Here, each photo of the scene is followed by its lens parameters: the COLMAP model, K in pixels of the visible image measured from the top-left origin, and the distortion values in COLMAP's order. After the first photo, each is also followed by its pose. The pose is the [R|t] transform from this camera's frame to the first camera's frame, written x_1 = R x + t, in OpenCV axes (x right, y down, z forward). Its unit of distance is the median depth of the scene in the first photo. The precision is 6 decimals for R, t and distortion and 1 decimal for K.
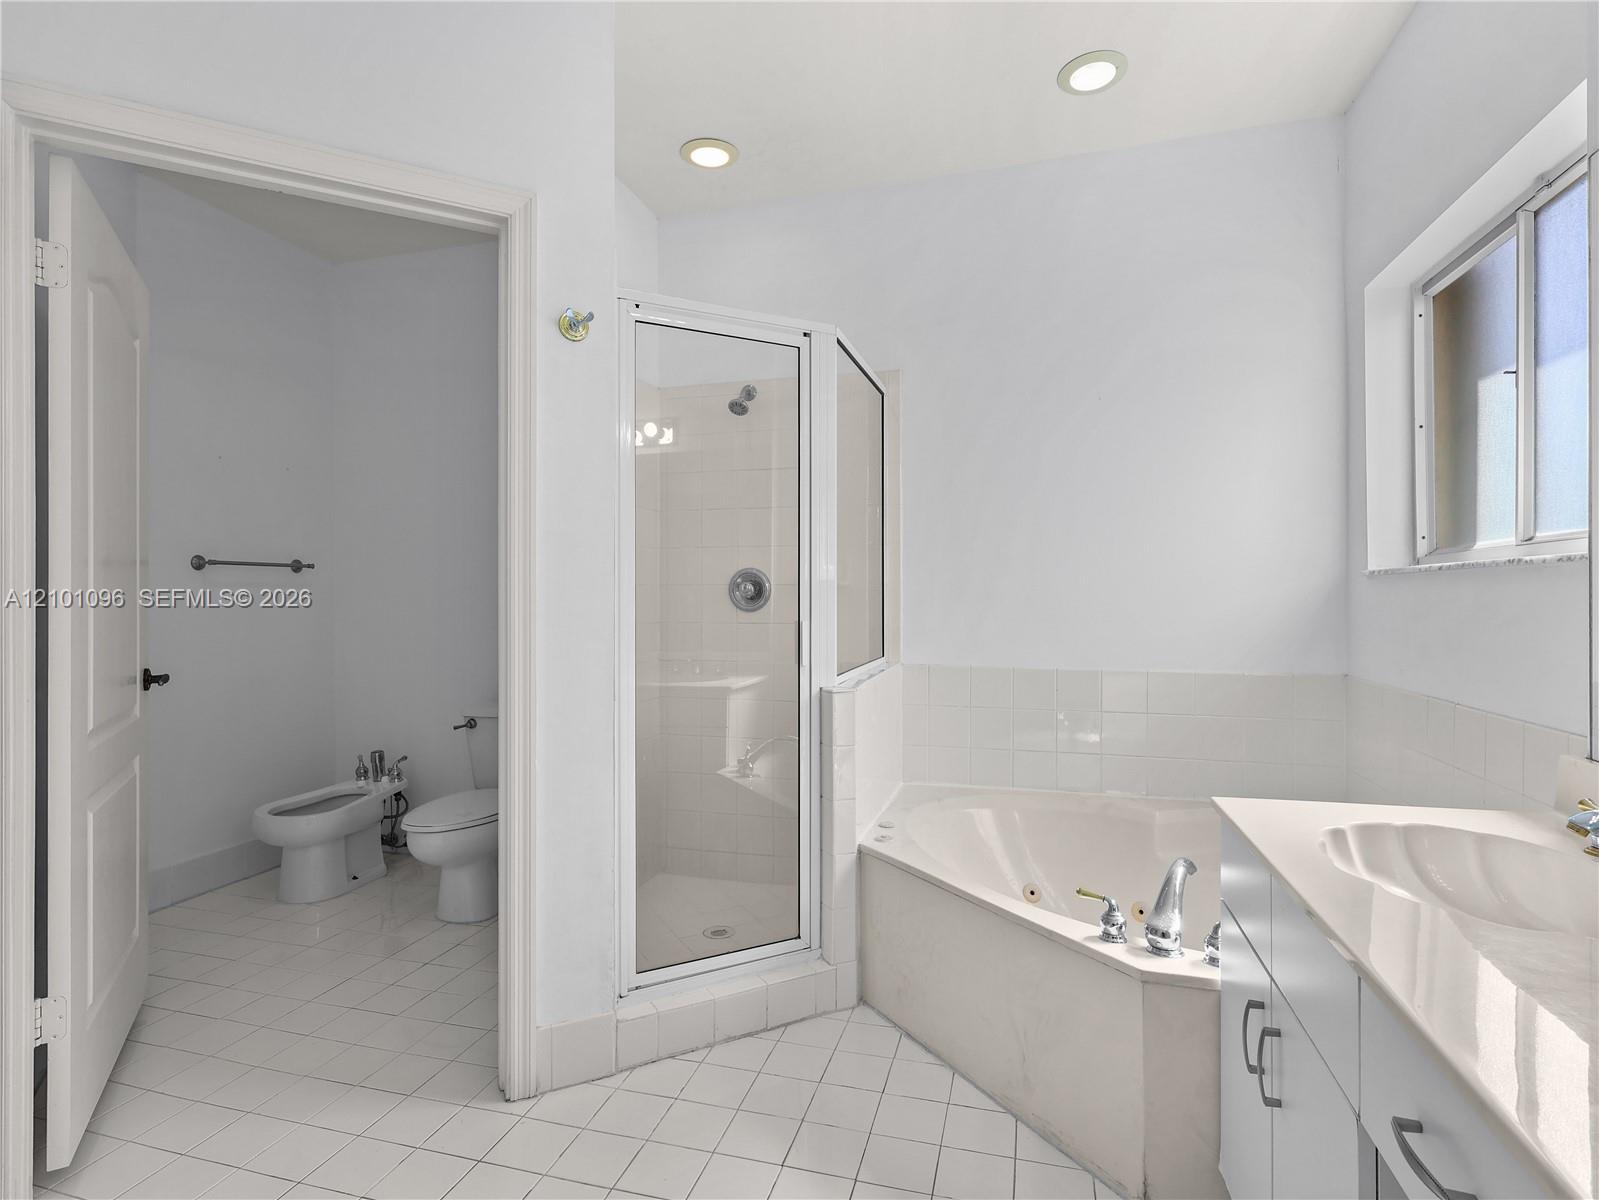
lens RADIAL K [[850.4, 0, 801.0], [0, 850.4, 592.4], [0, 0, 1]] dist [-0.000666, 0.001671]
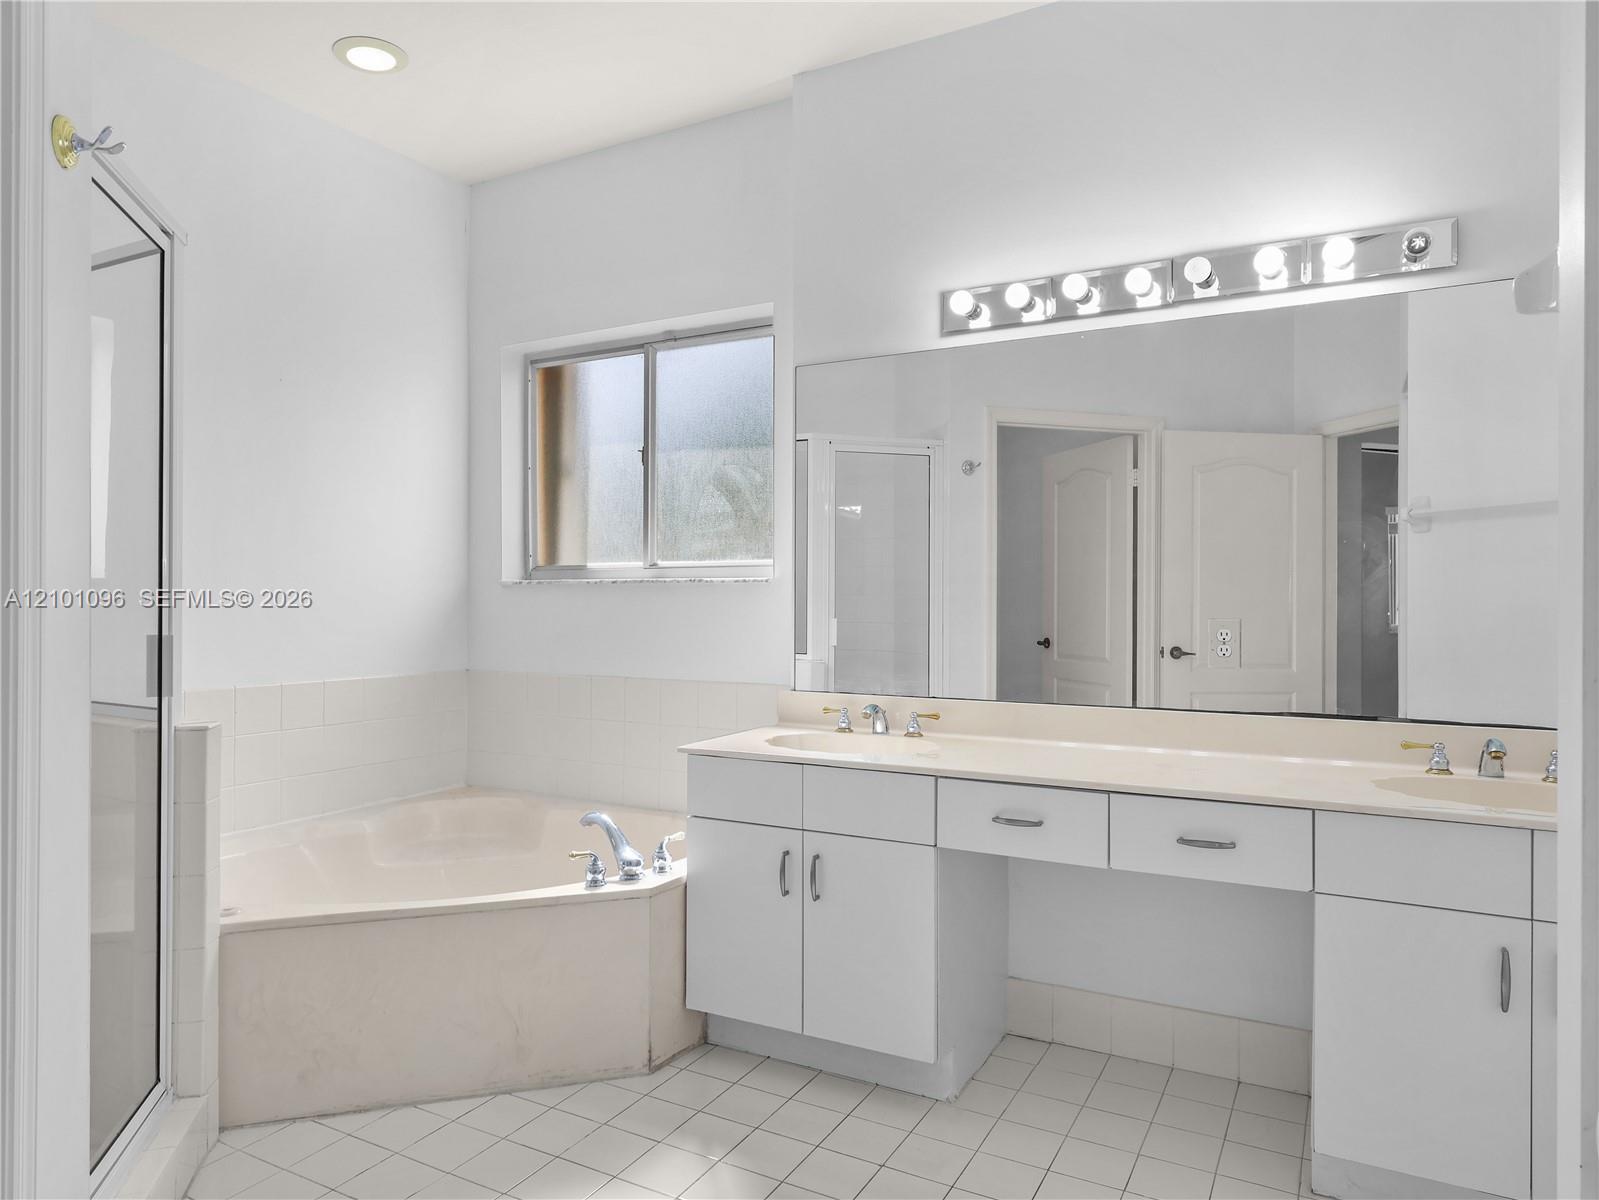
lens RADIAL K [[1025.5, 0, 803.6], [0, 1025.5, 603.2], [0, 0, 1]] dist [0.011681, -0.000371]
pose [[0.215701, -0.000090, 0.976459, -0.827628], [-0.005103, 0.999986, 0.001220, 0.001713], [-0.976446, -0.005246, 0.215698, 0.326501]]
